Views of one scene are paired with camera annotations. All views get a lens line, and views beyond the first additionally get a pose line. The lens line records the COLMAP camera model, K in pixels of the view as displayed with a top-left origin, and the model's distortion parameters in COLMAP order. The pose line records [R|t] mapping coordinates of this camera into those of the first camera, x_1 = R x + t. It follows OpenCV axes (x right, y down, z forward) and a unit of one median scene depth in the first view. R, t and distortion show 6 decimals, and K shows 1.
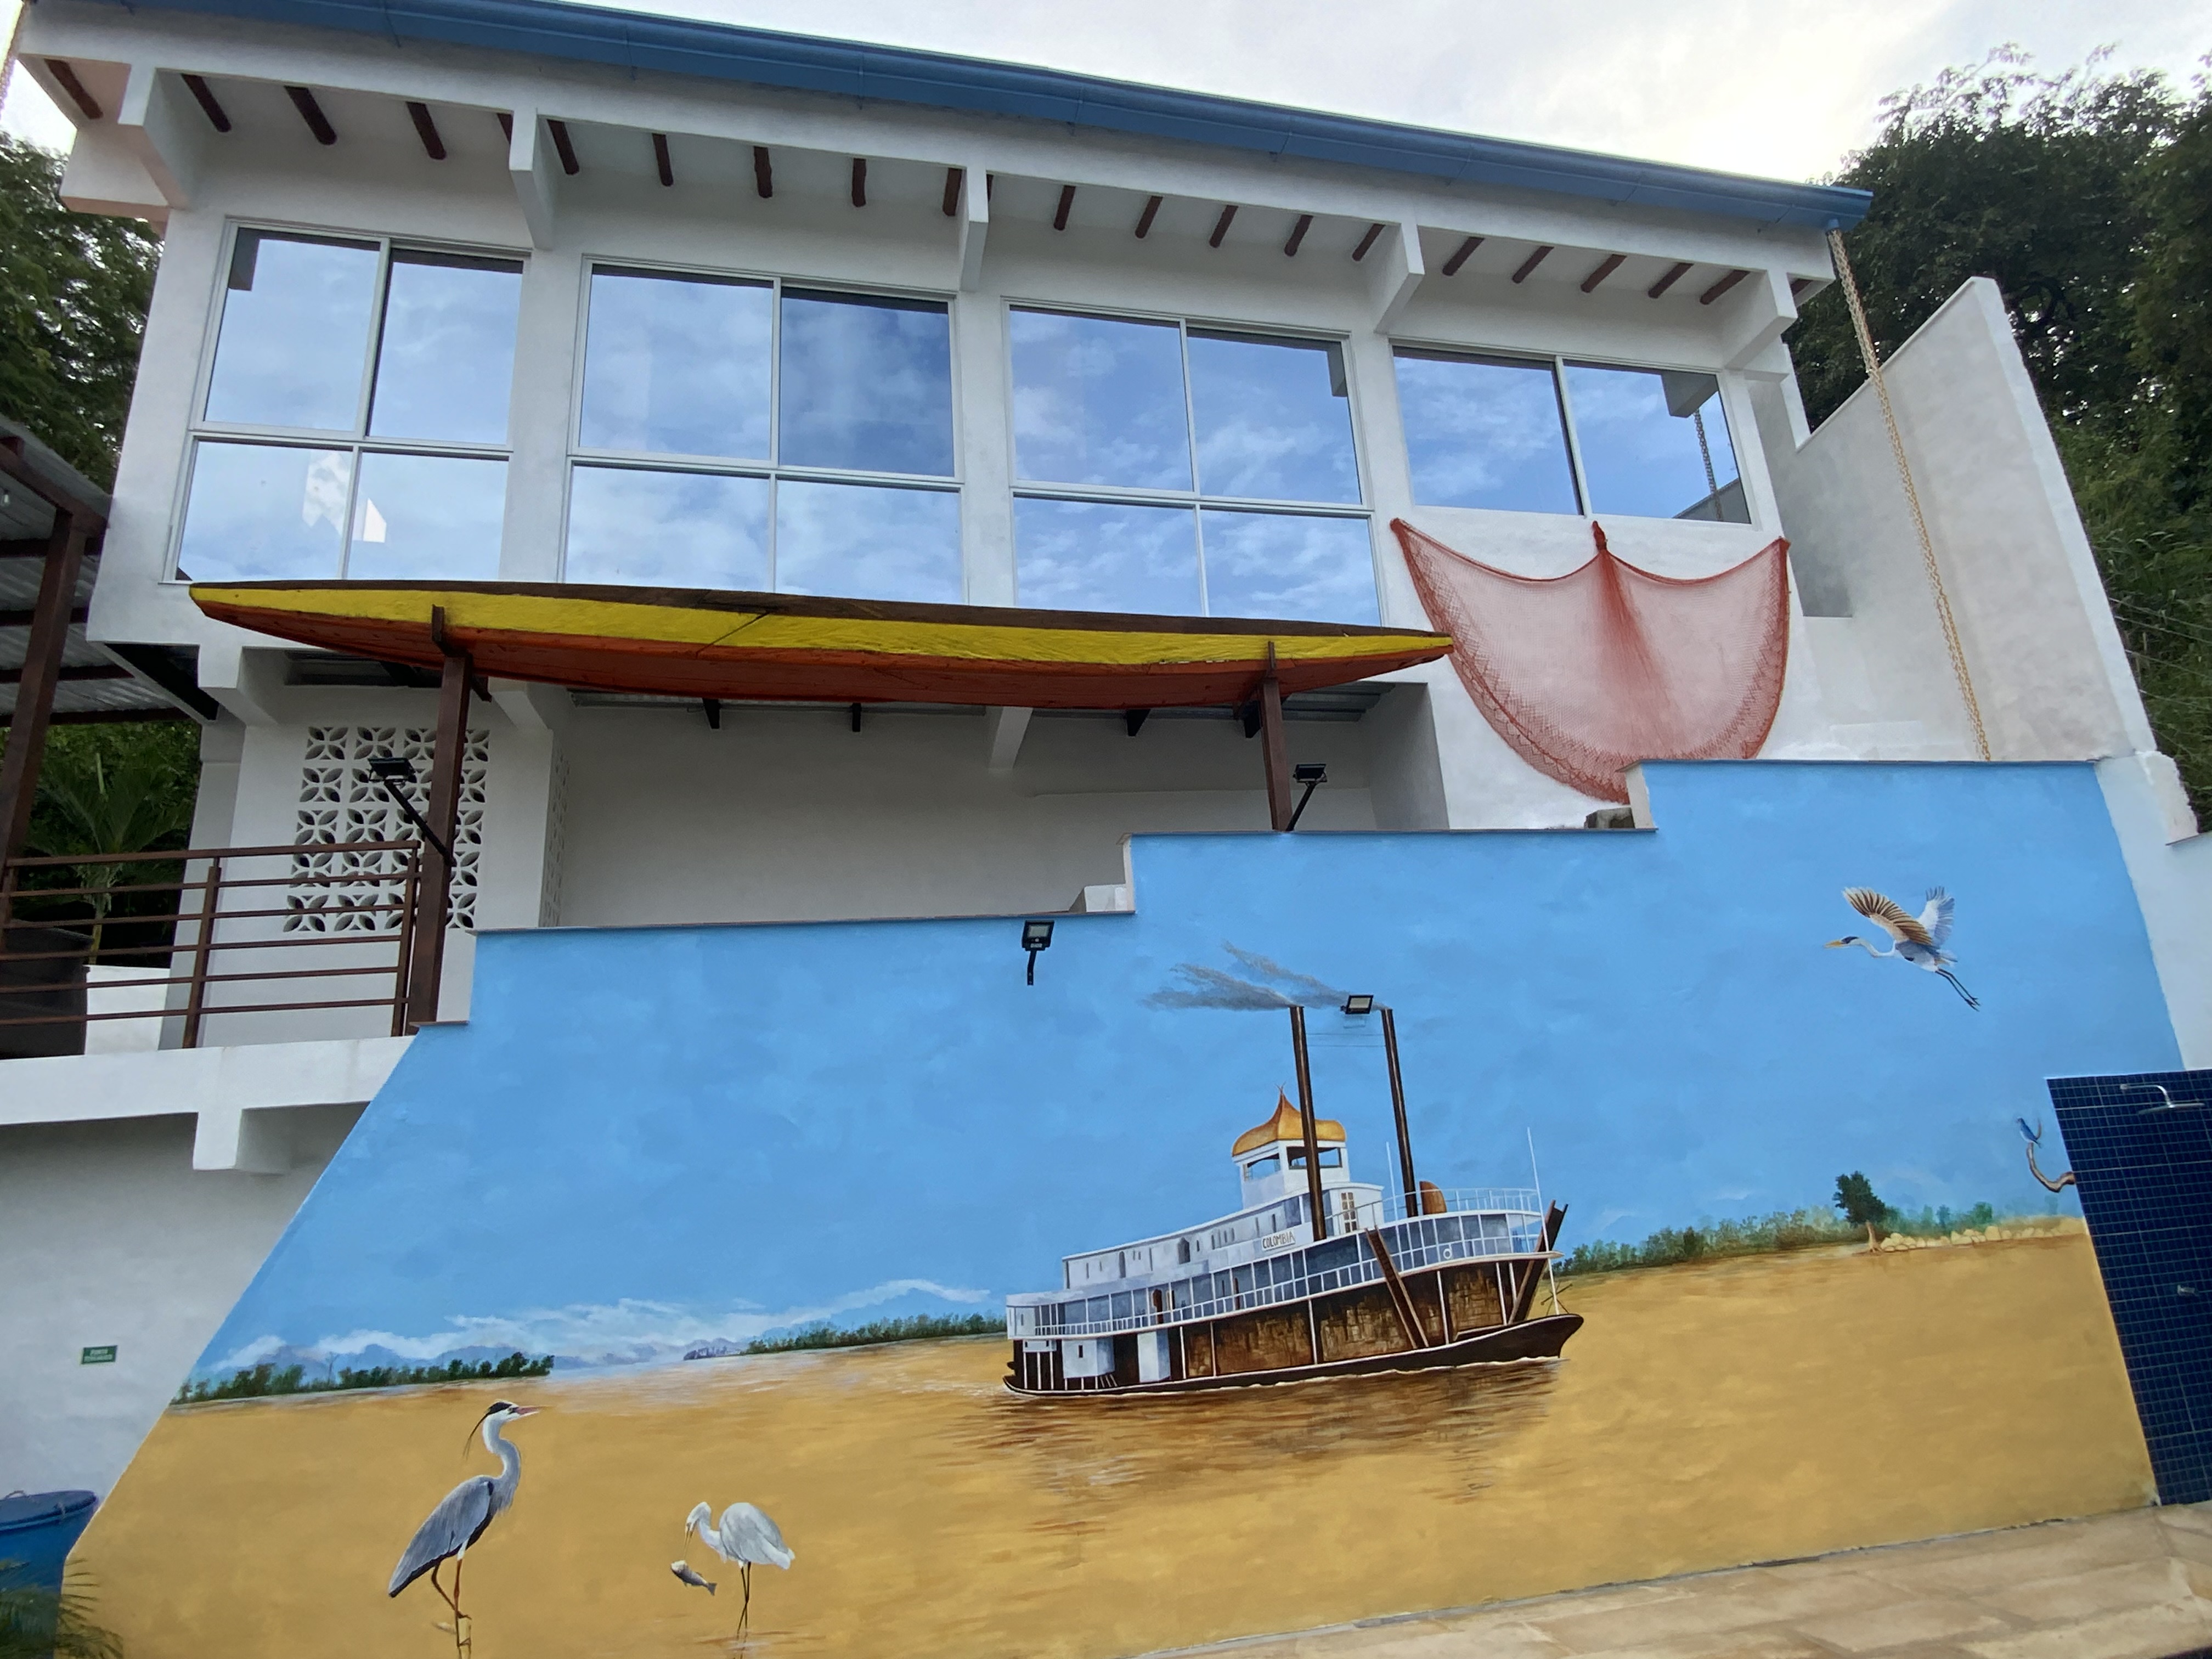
lens RADIAL K [[1166.7, 0, 1097.0], [0, 1166.7, 833.1], [0, 0, 1]] dist [0.006484, -0.006064]
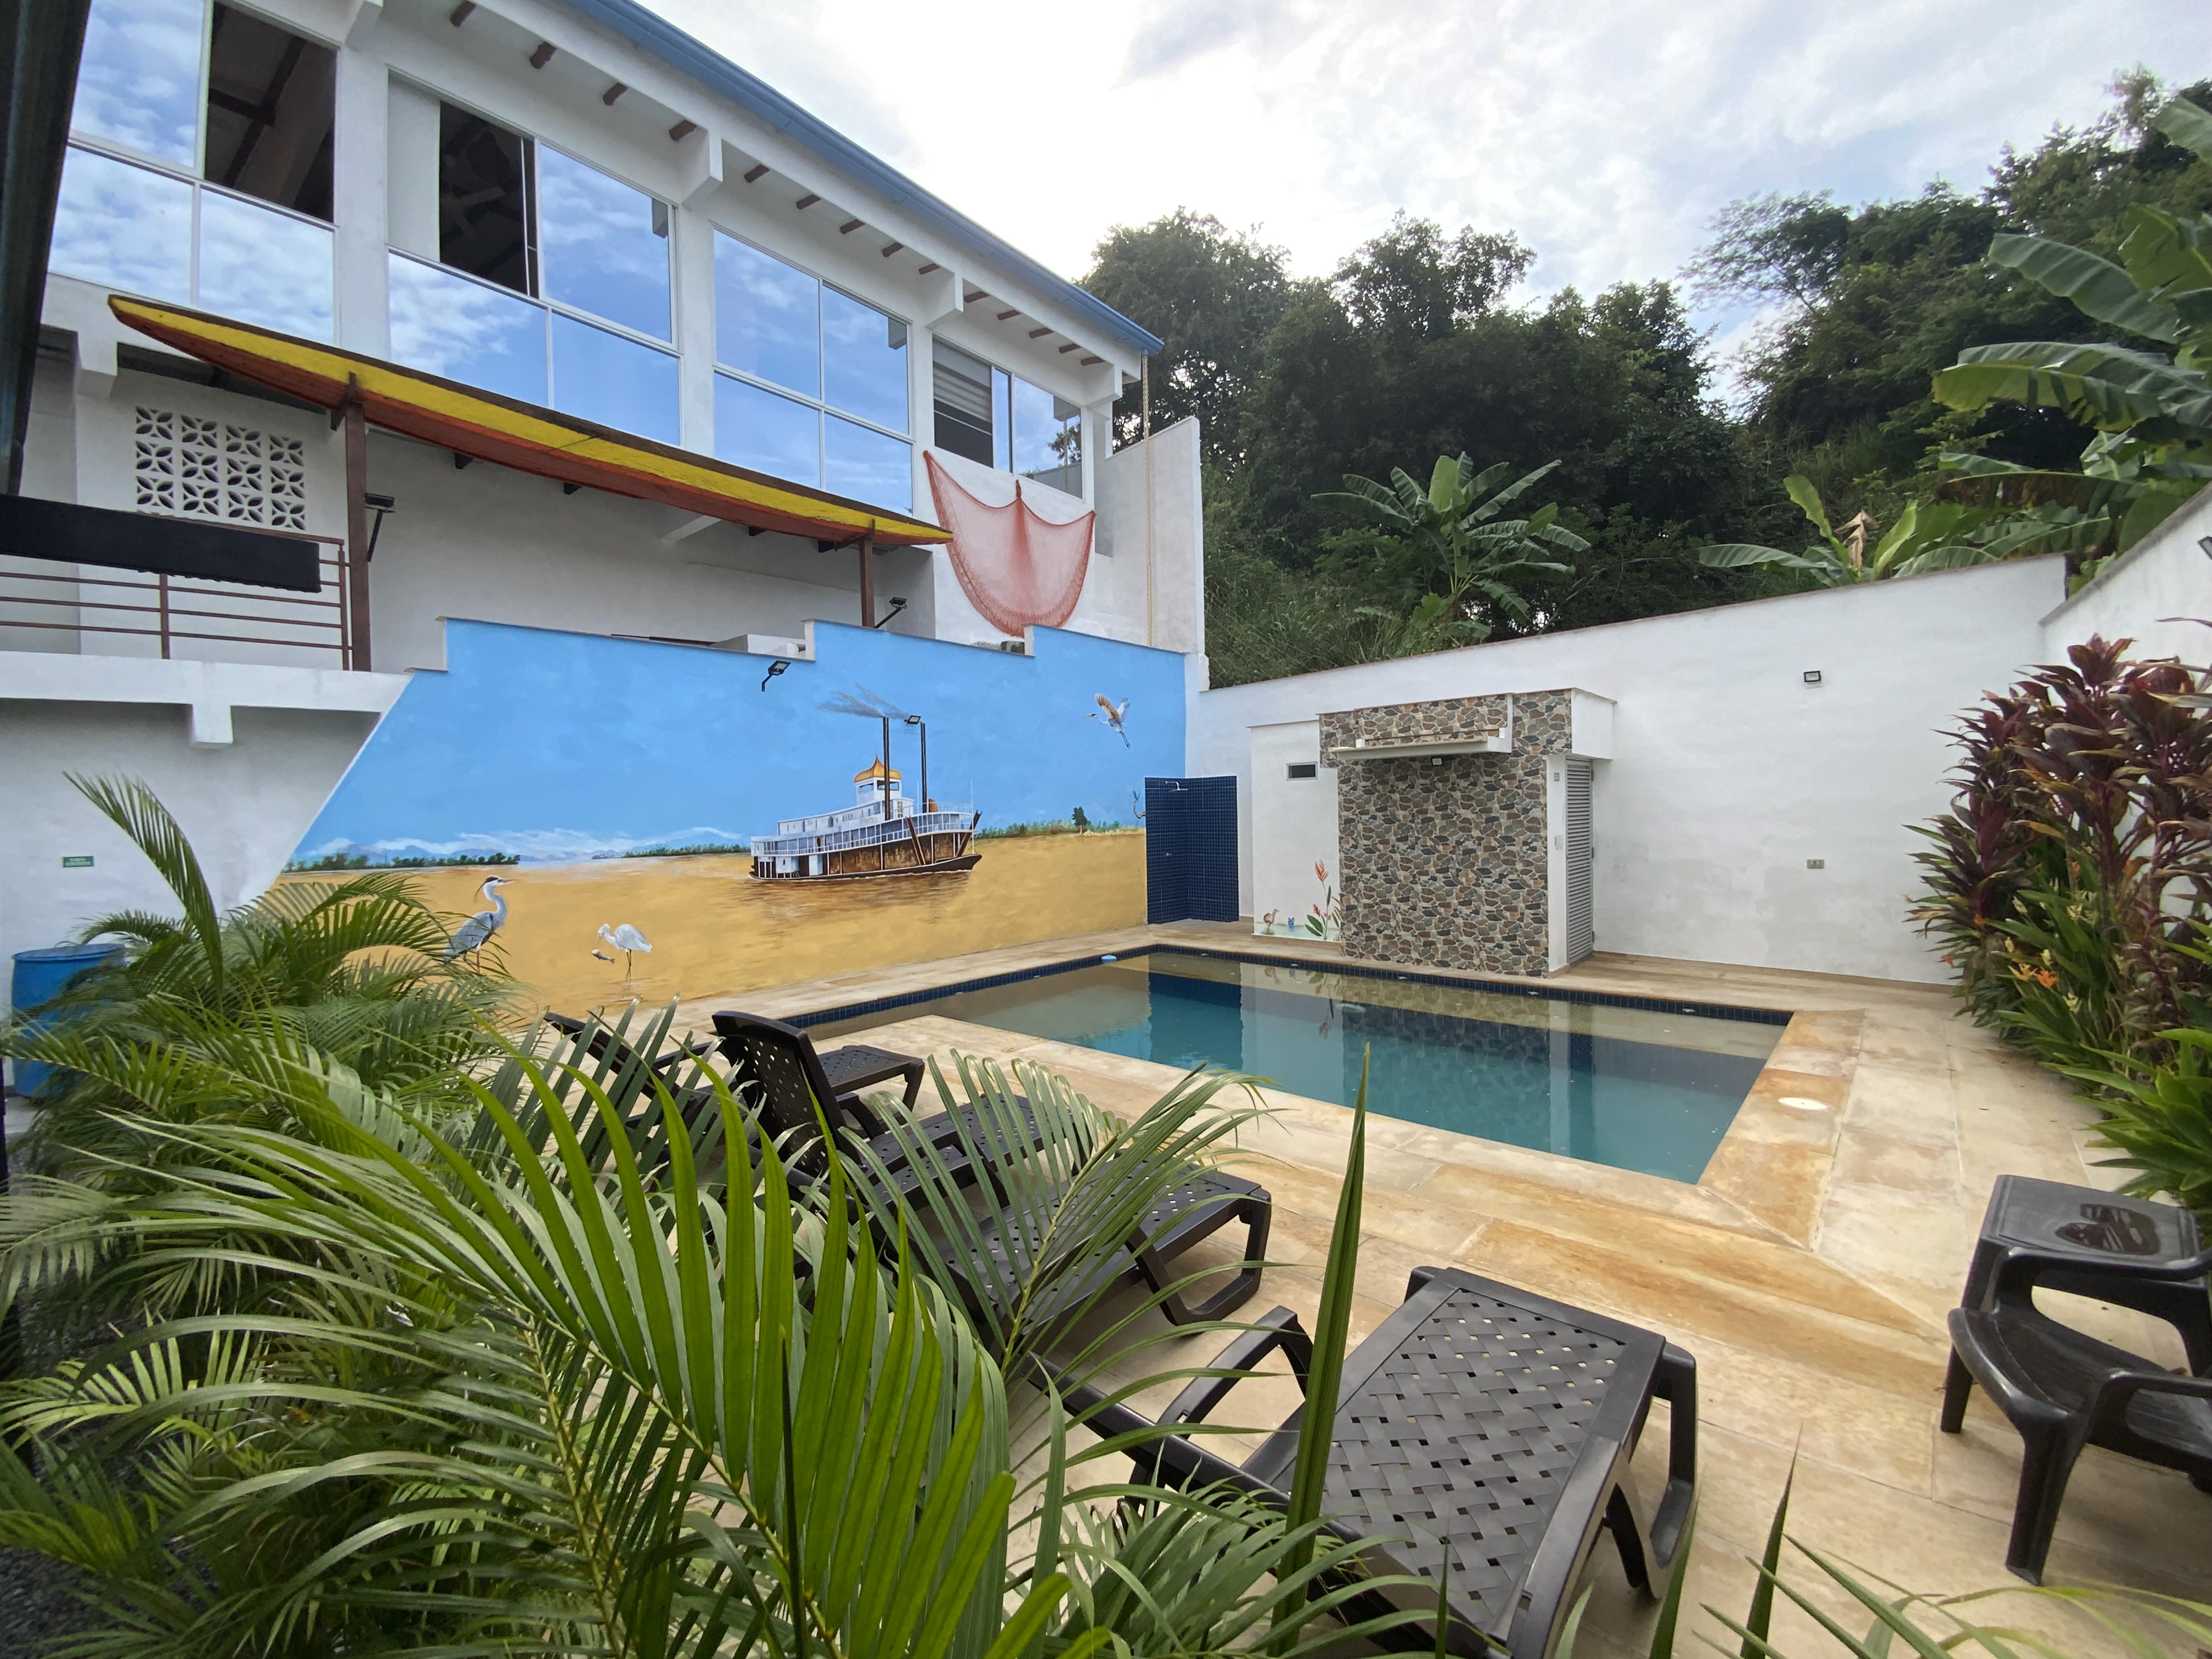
lens RADIAL K [[892.3, 0, 1108.1], [0, 892.3, 834.2], [0, 0, 1]] dist [-0.024392, -0.000789]
pose [[0.789639, 0.036168, 0.612505, -0.512242], [-0.200991, 0.958430, 0.202523, -0.059654], [-0.579718, -0.283027, 0.764083, -0.558710]]
